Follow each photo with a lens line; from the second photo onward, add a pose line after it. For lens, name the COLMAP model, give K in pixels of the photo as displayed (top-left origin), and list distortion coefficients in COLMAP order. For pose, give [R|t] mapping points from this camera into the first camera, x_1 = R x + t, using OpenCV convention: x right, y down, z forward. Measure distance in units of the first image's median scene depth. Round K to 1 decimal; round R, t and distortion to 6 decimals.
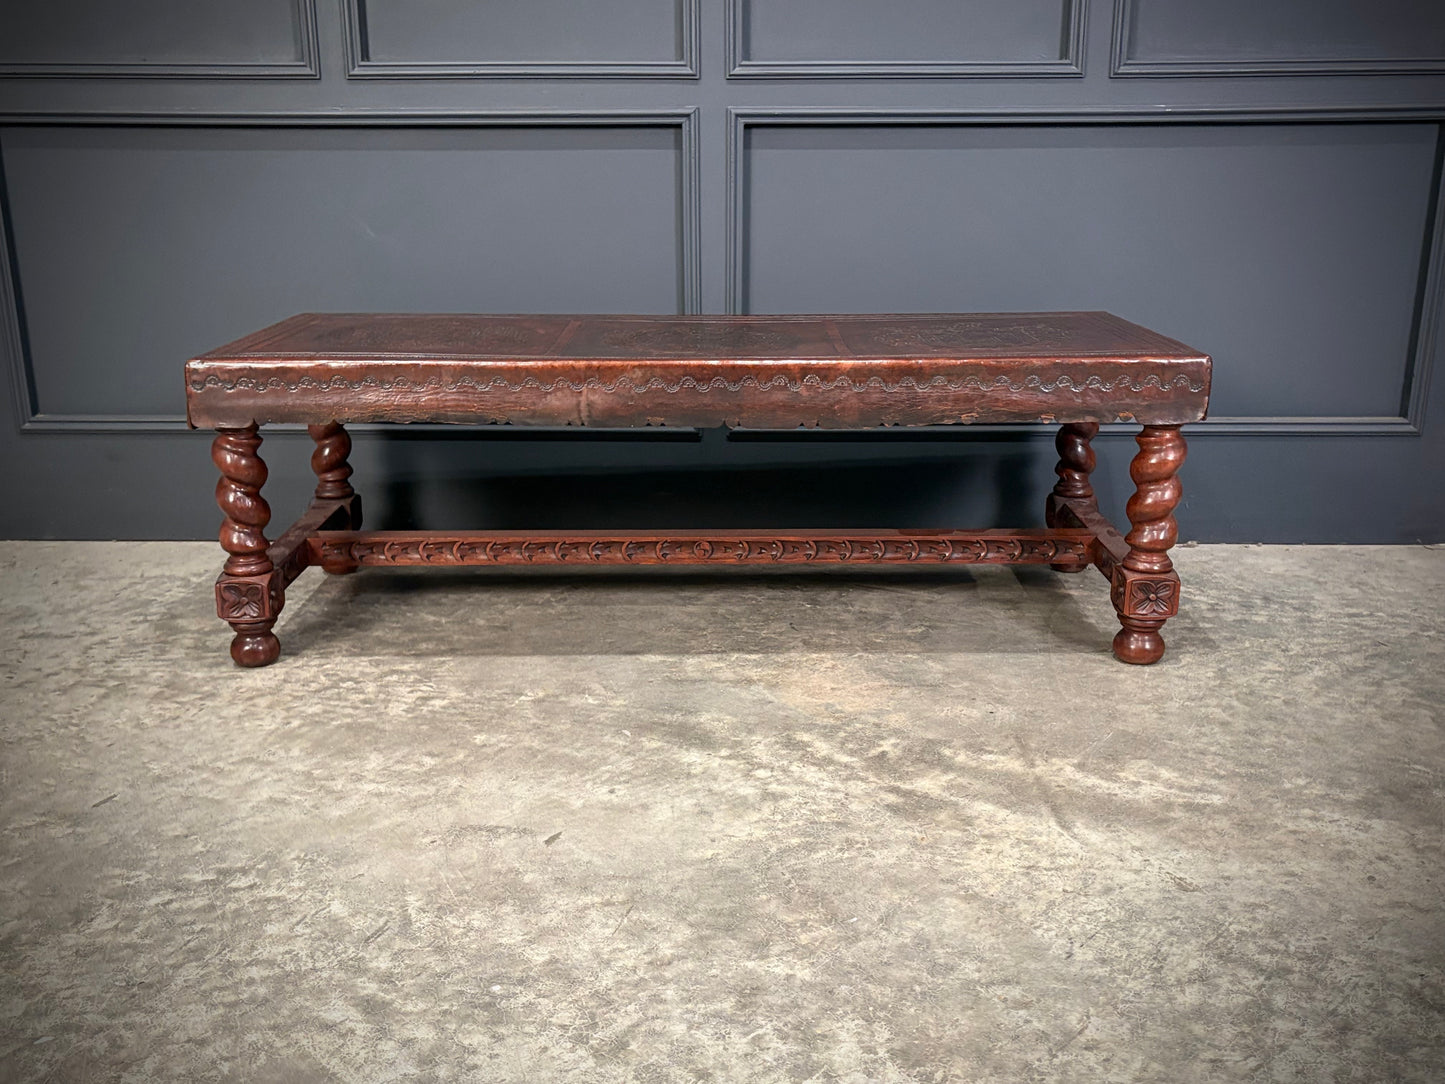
lens RADIAL K [[1398.5, 0, 722.5], [0, 1398.5, 542.0], [0, 0, 1]] dist [0.054269, -0.110154]
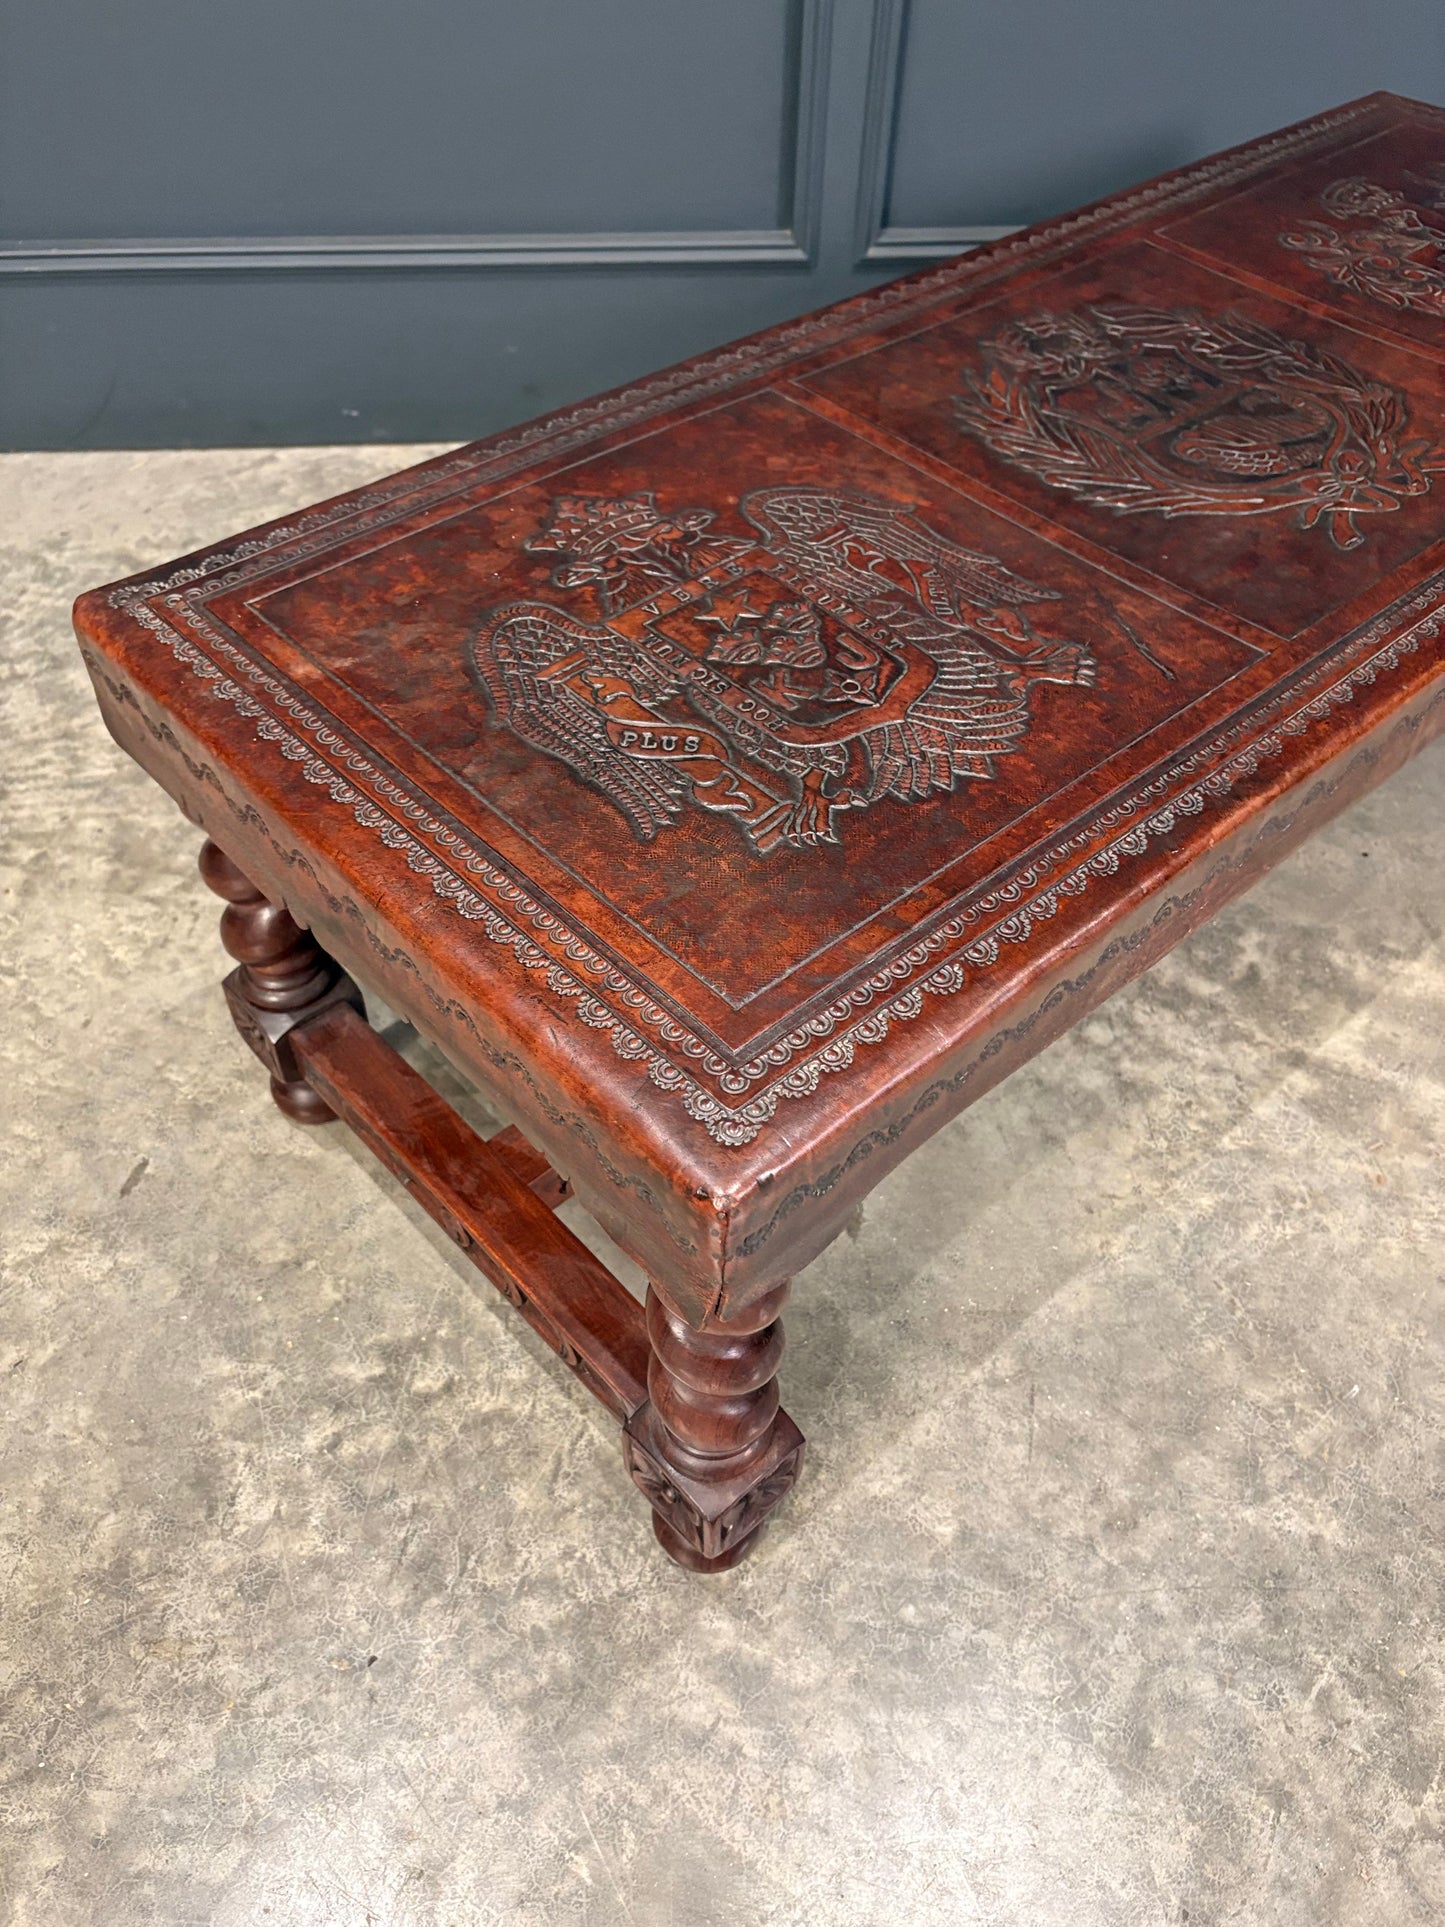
lens RADIAL K [[1475.7, 0, 722.5], [0, 1475.7, 963.5], [0, 0, 1]] dist [-0.001462, 0.003515]
pose [[0.991905, -0.072507, 0.104244, -0.225328], [0.007141, 0.851495, 0.524313, -0.240741], [-0.126779, -0.519325, 0.845120, 0.428102]]
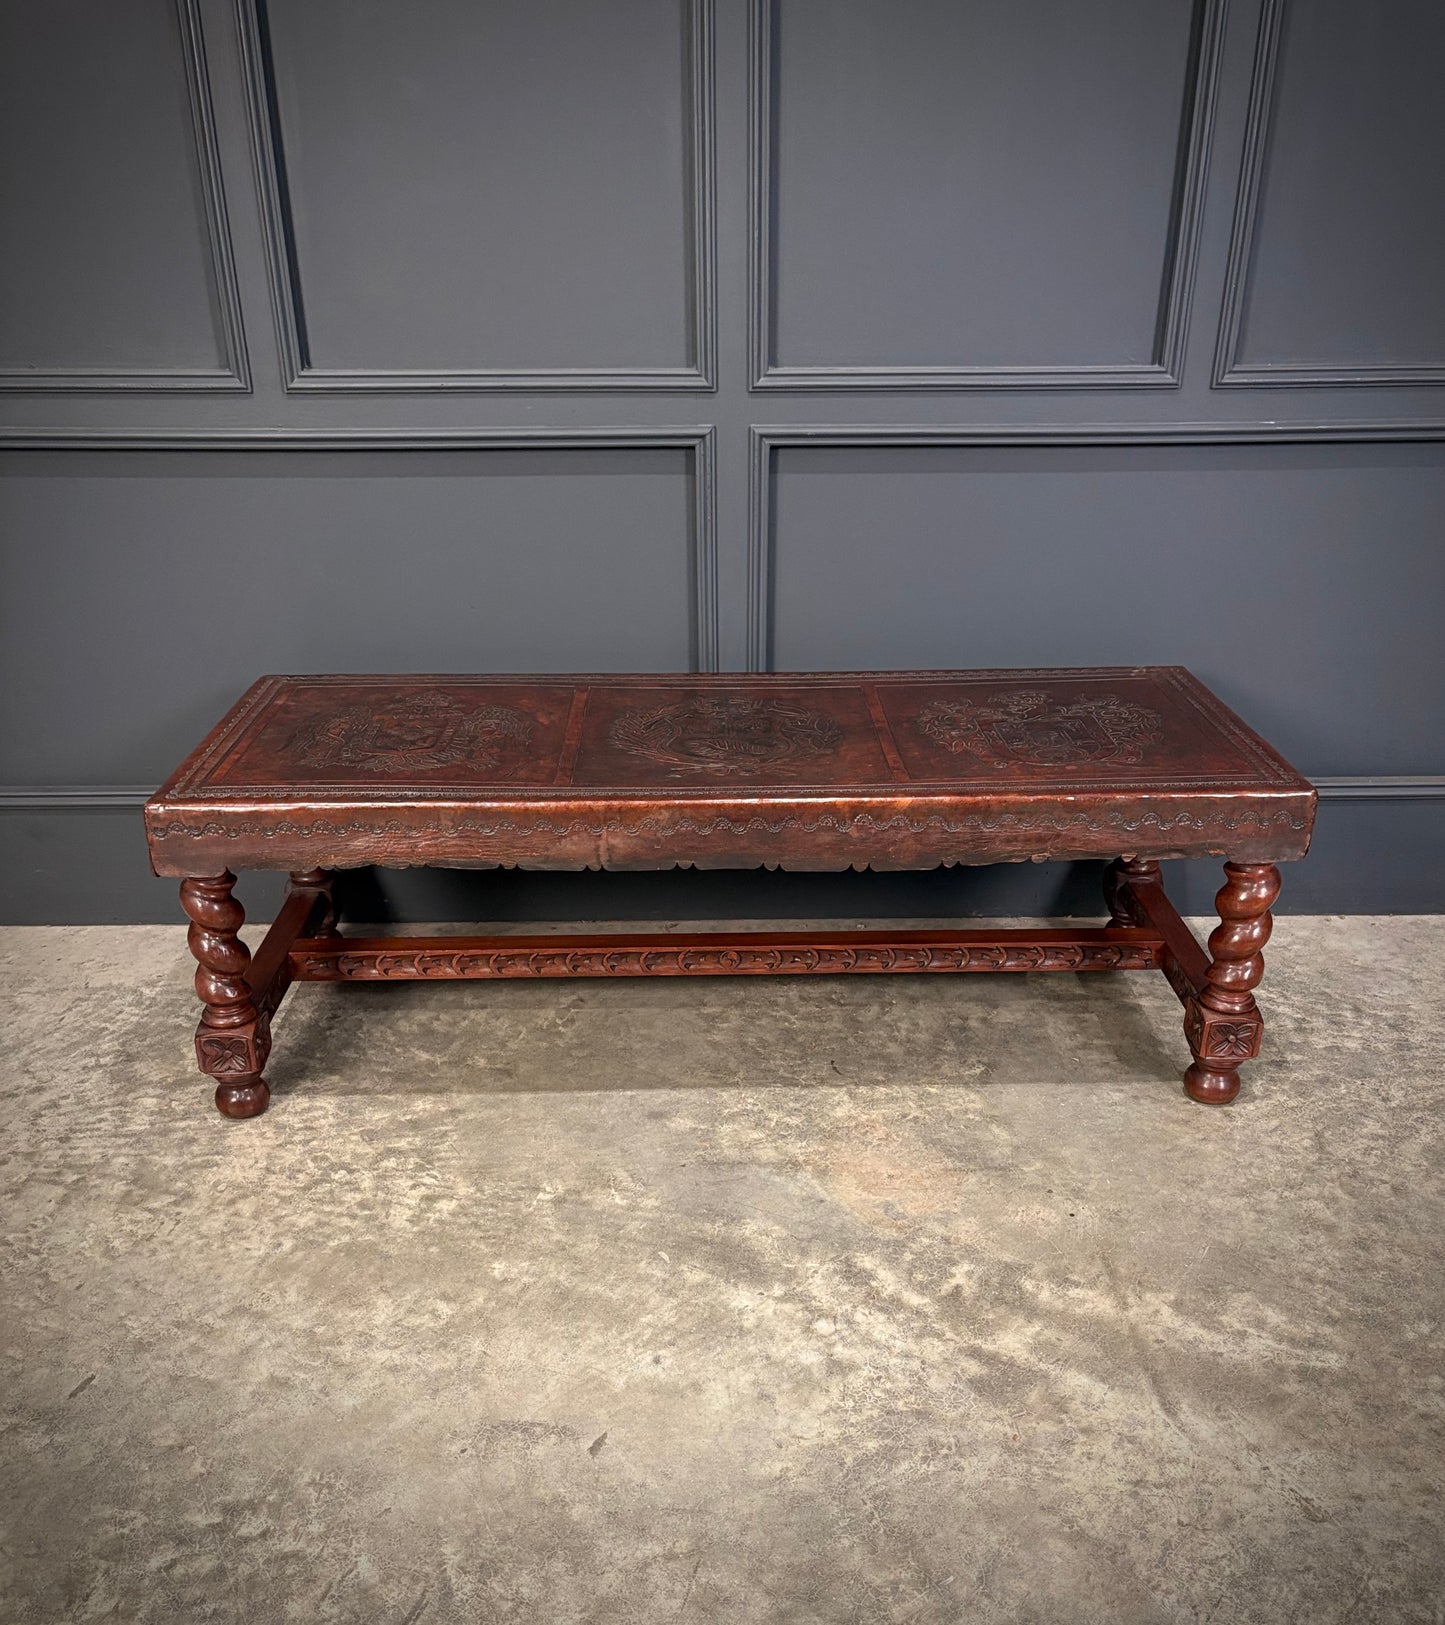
lens RADIAL K [[1480.0, 0, 723.2], [0, 1480.0, 945.4], [0, 0, 1]] dist [0.002102, 0.030279]
pose [[0.999595, -0.014204, 0.024658, -0.054891], [0.009418, 0.982813, 0.184365, -0.243624], [-0.026853, -0.184058, 0.982548, 0.123414]]
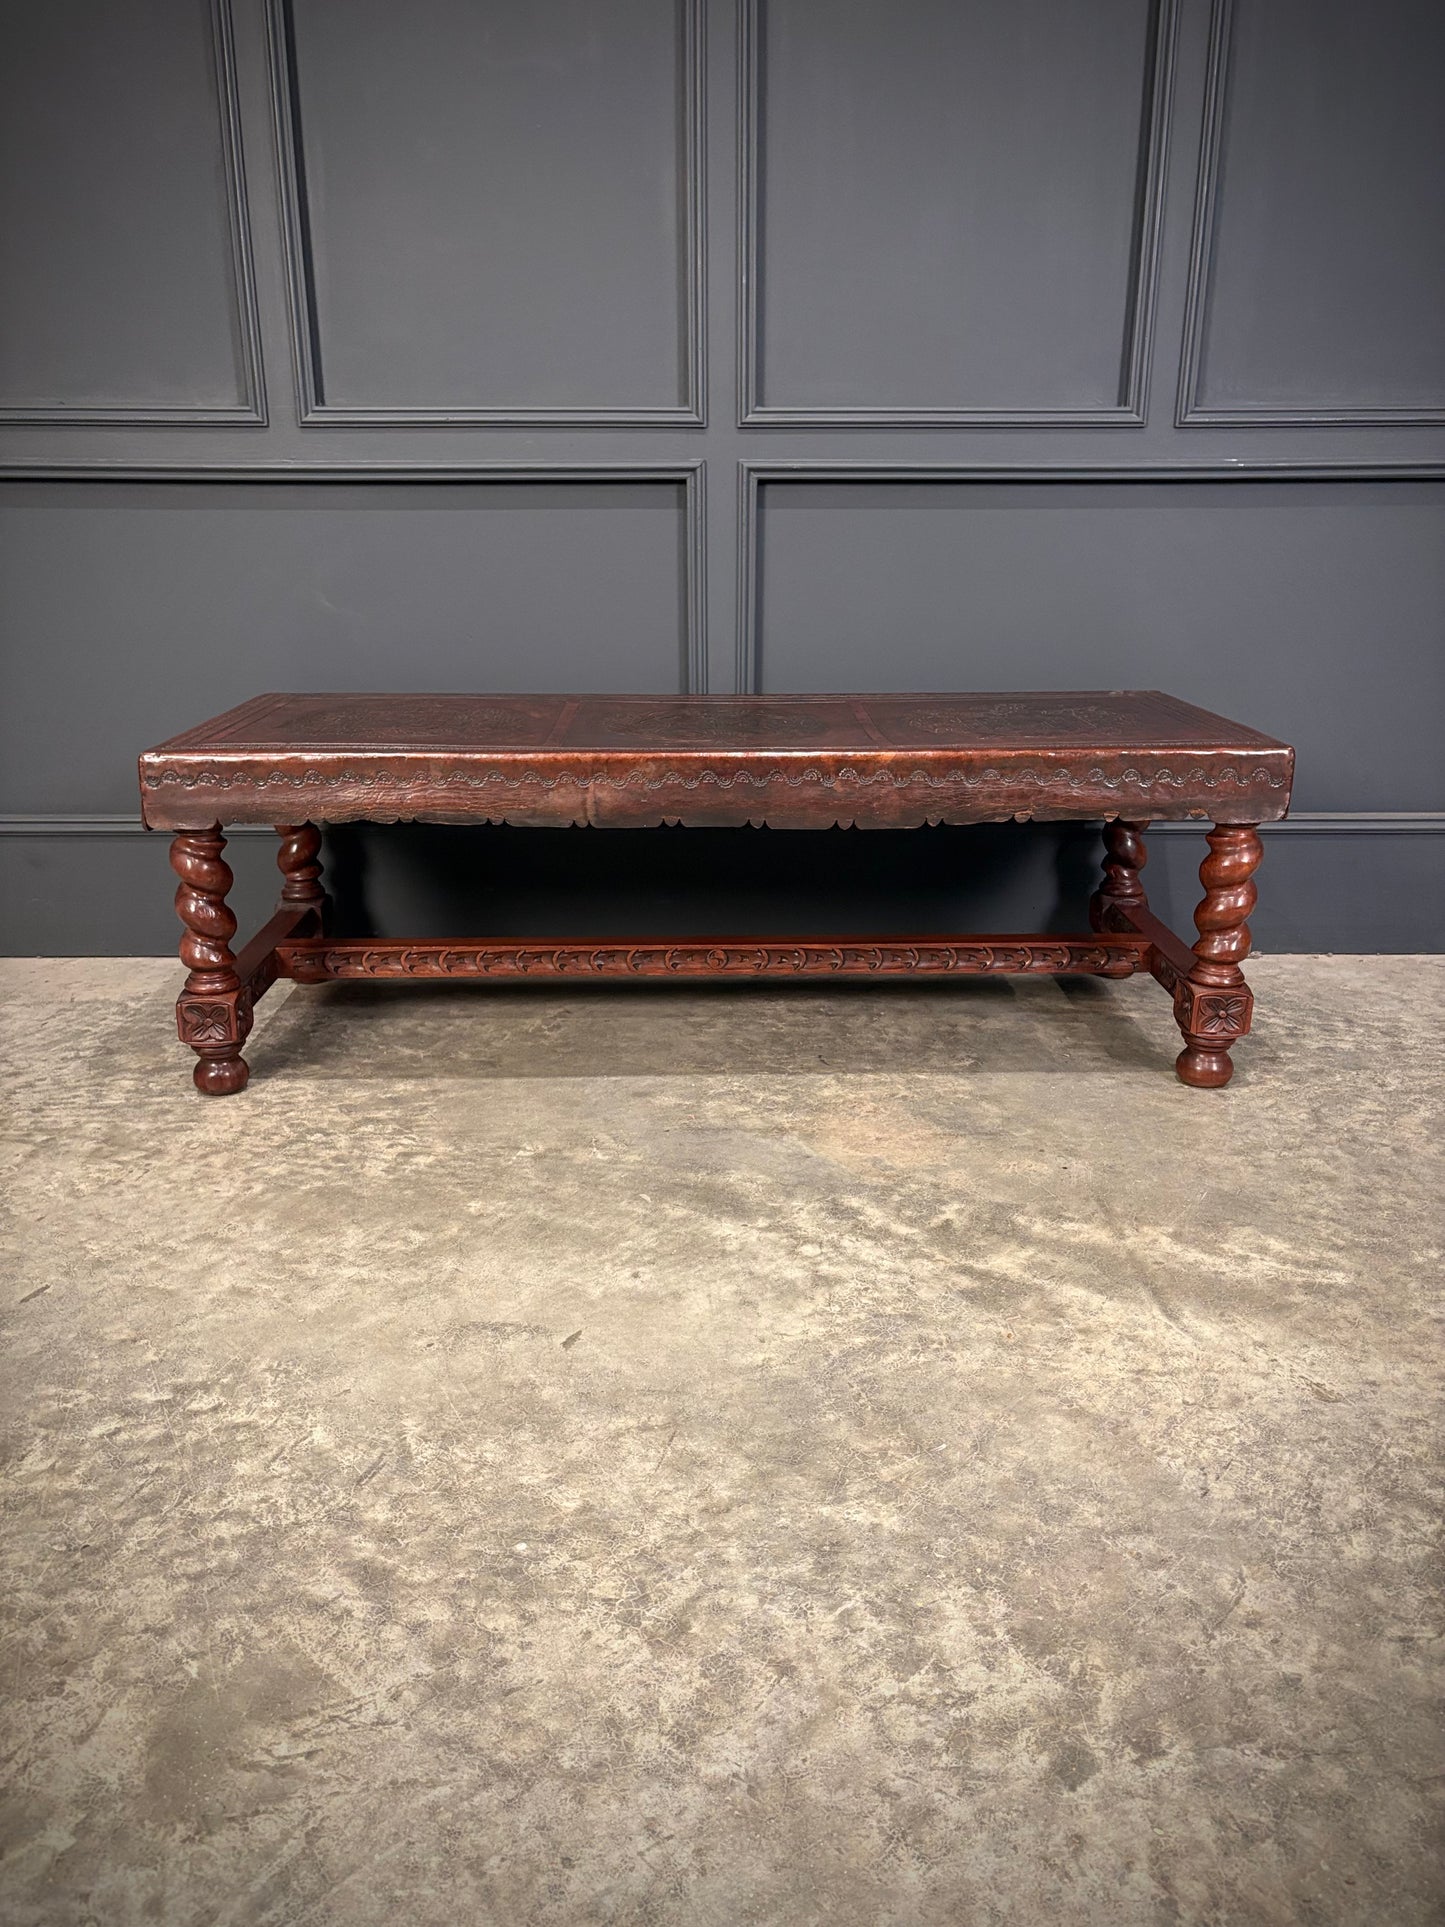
lens RADIAL K [[1468.0, 0, 717.5], [0, 1468.0, 968.3], [0, 0, 1]] dist [0.011002, 0.003420]
pose [[0.999681, -0.005844, 0.024589, -0.048590], [0.004962, 0.999348, 0.035763, -0.038731], [-0.024782, -0.035630, 0.999058, 0.110868]]
